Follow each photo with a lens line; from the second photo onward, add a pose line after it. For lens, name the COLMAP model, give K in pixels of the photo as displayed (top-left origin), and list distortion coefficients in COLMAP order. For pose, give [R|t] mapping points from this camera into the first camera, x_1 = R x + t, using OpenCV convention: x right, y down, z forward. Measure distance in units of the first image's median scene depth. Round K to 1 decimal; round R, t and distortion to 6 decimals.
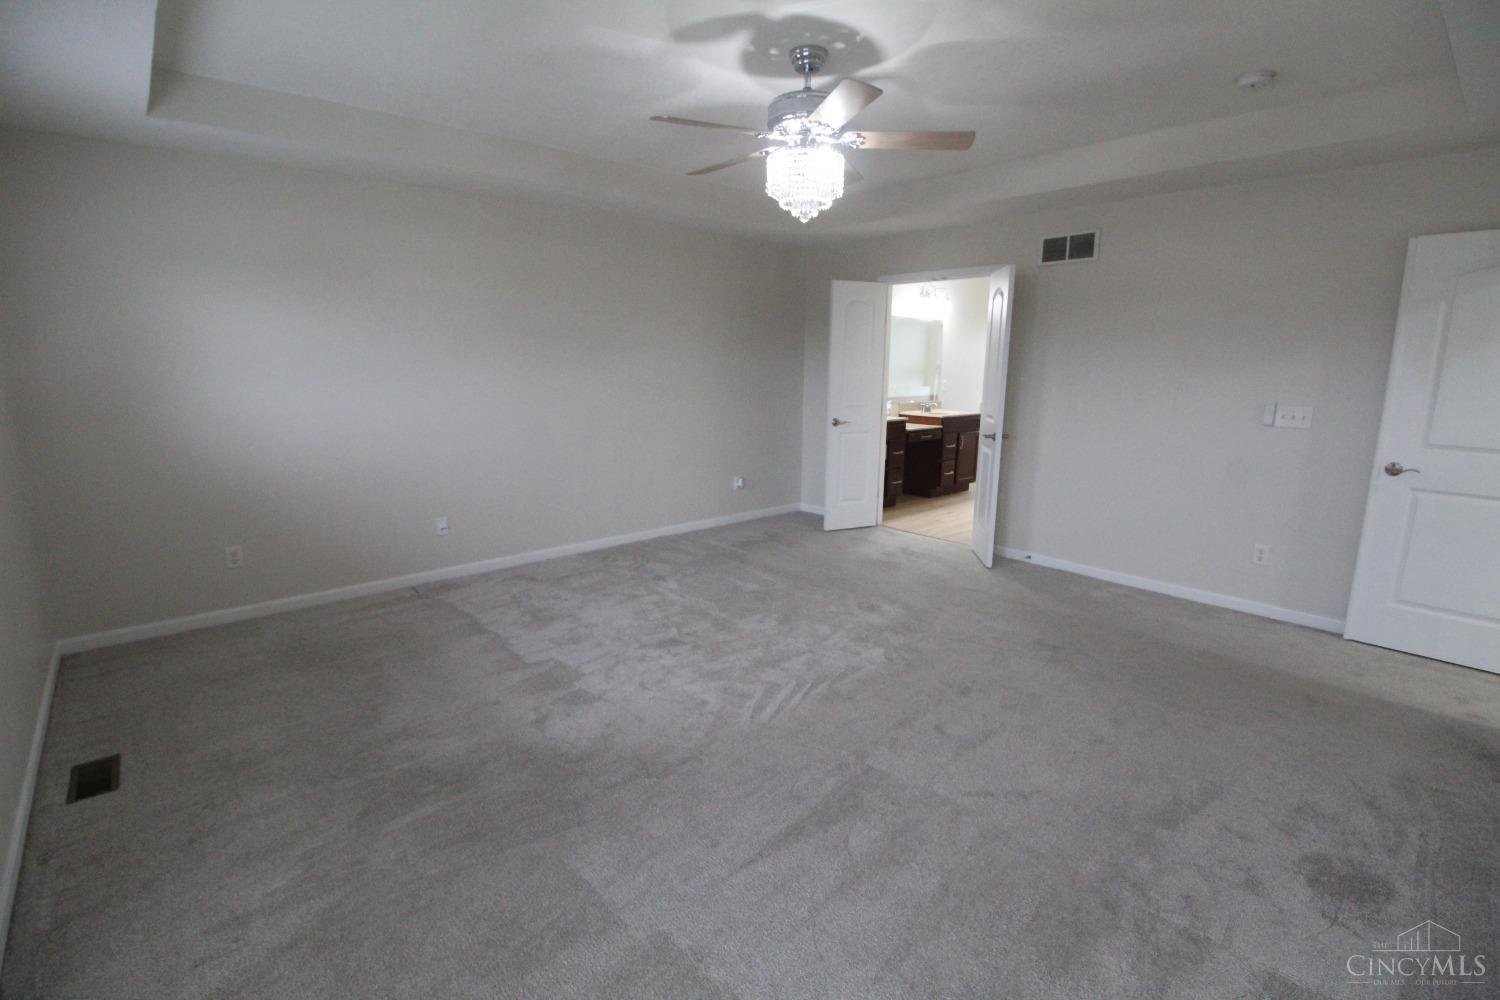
lens RADIAL K [[693.1, 0, 751.2], [0, 693.1, 496.8], [0, 0, 1]] dist [-0.011323, -0.001703]
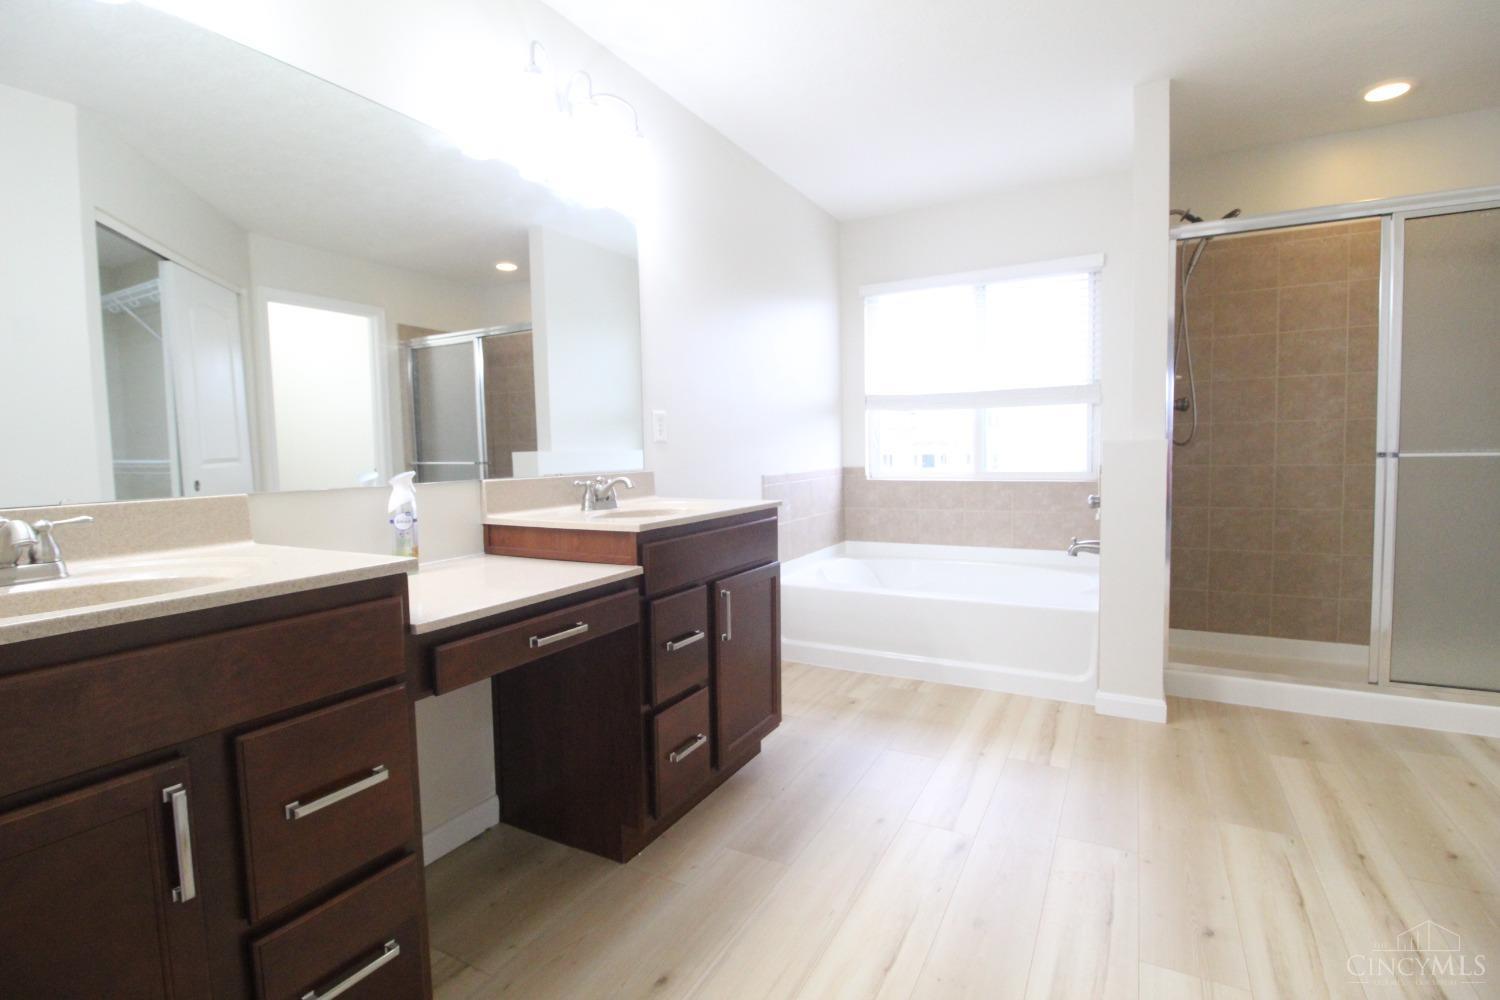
lens RADIAL K [[693.1, 0, 750.5], [0, 693.1, 496.1], [0, 0, 1]] dist [-0.011323, -0.001703]
pose [[0.943393, -0.045569, 0.328530, 0.227575], [0.088385, 0.989240, -0.116587, -0.092922], [-0.319683, 0.139024, 0.937270, 0.741462]]
